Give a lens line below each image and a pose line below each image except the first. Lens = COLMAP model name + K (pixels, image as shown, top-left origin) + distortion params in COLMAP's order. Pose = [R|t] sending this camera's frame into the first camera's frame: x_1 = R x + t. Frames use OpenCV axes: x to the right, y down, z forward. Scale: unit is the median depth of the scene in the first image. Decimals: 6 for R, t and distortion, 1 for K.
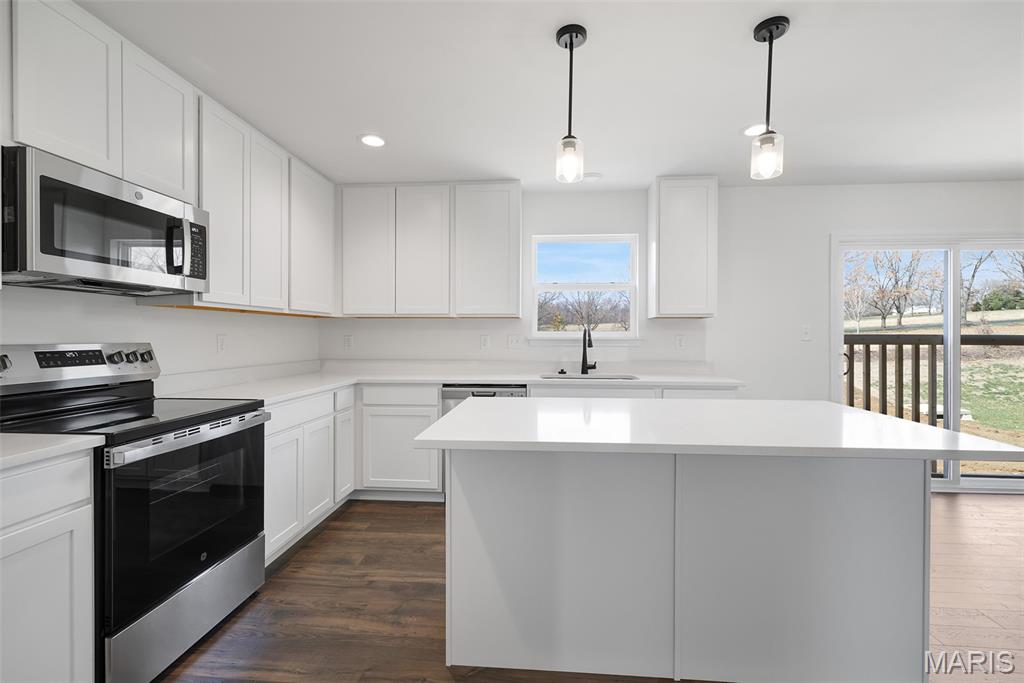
lens RADIAL K [[445.3, 0, 512.0], [0, 445.3, 341.5], [0, 0, 1]] dist [0.017905, -0.000006]
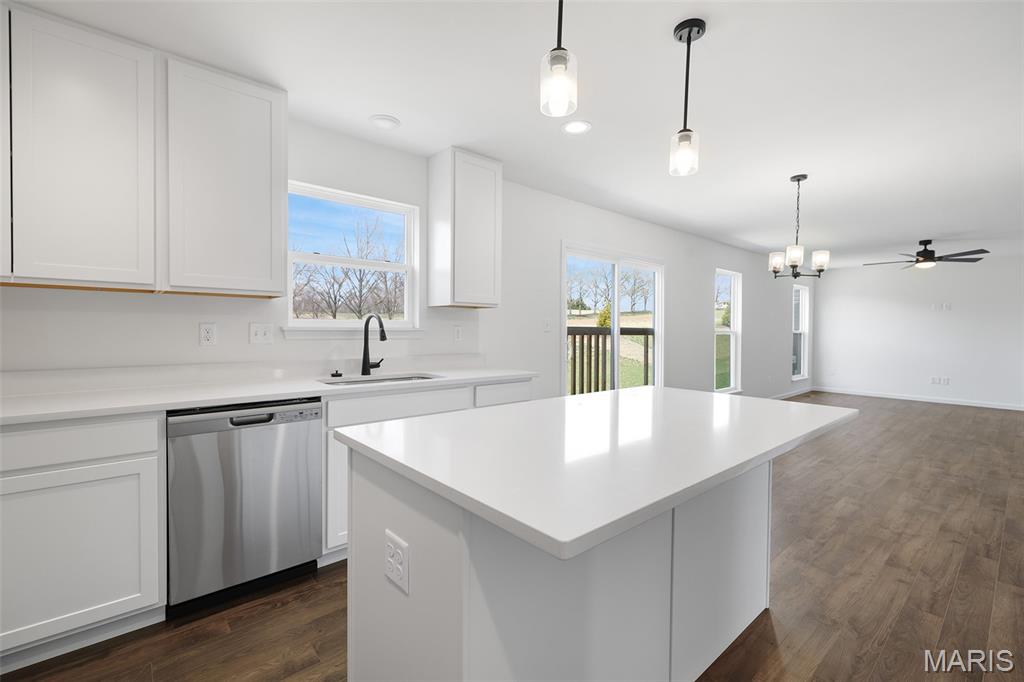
lens RADIAL K [[458.9, 0, 511.8], [0, 458.9, 338.1], [0, 0, 1]] dist [0.000875, 0.000339]
pose [[0.704317, -0.009489, 0.709822, -0.226279], [-0.000176, 0.999908, 0.013541, -0.002309], [-0.709885, -0.009662, 0.704251, 0.261037]]
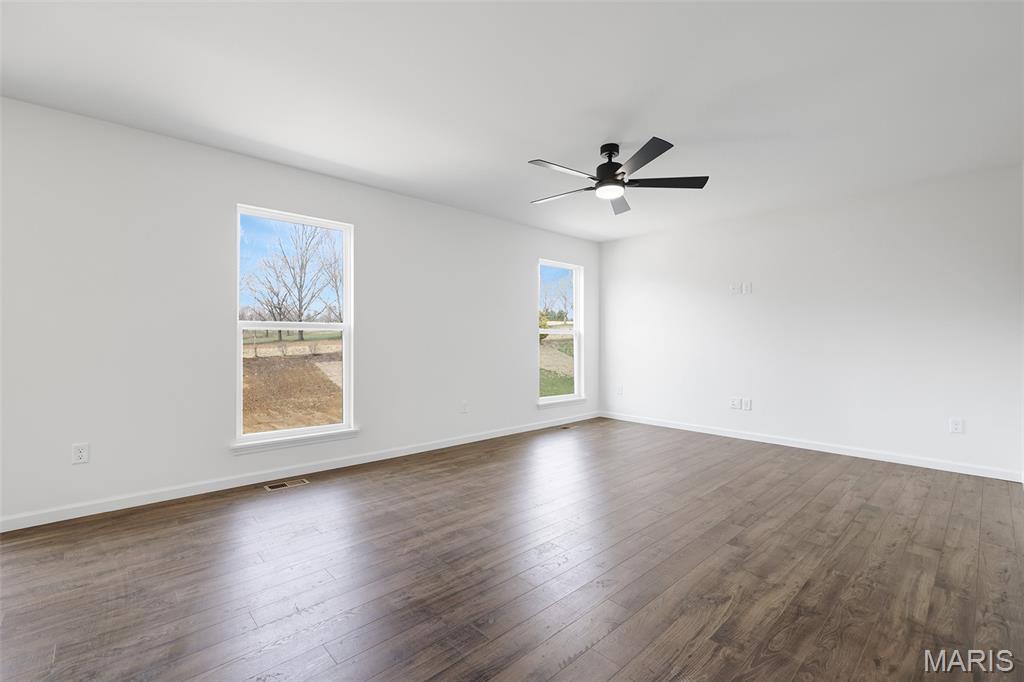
lens RADIAL K [[456.8, 0, 512.0], [0, 456.8, 341.0], [0, 0, 1]] dist [-0.056378, -0.000130]
pose [[0.667116, -0.000685, 0.744954, 1.372975], [0.006805, 0.999963, -0.005175, 0.042763], [-0.744923, 0.008522, 0.667096, -0.085574]]
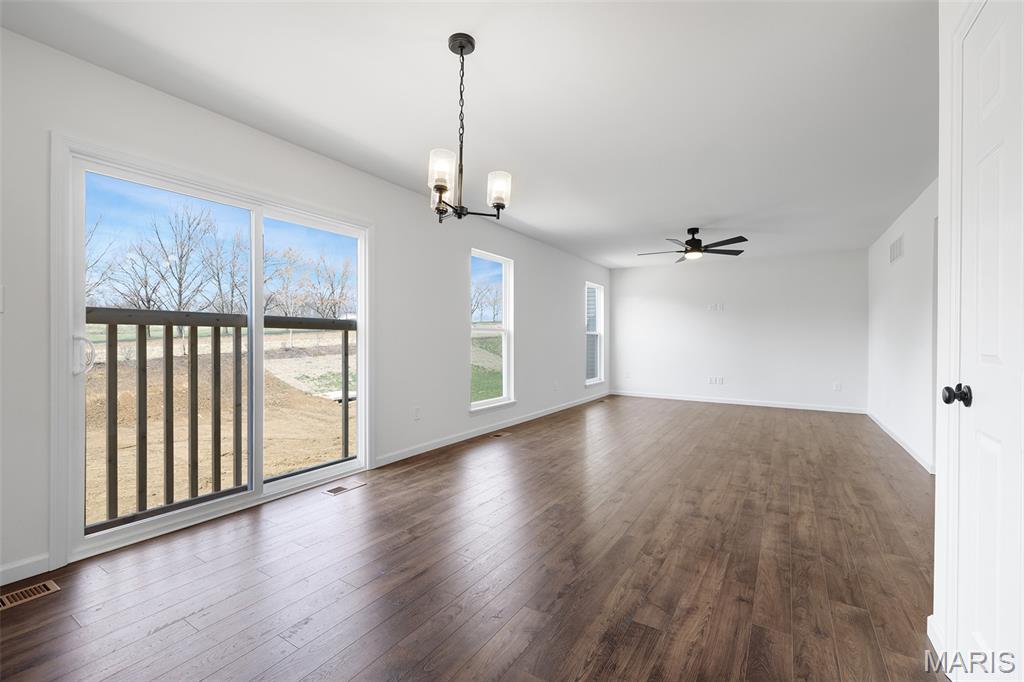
lens RADIAL K [[442.8, 0, 512.0], [0, 442.8, 341.0], [0, 0, 1]] dist [0.001444, 0.000447]
pose [[0.471084, -0.004005, 0.882079, 0.489766], [0.006111, 0.999981, 0.001276, 0.035435], [-0.882067, 0.004789, 0.471099, 0.209113]]
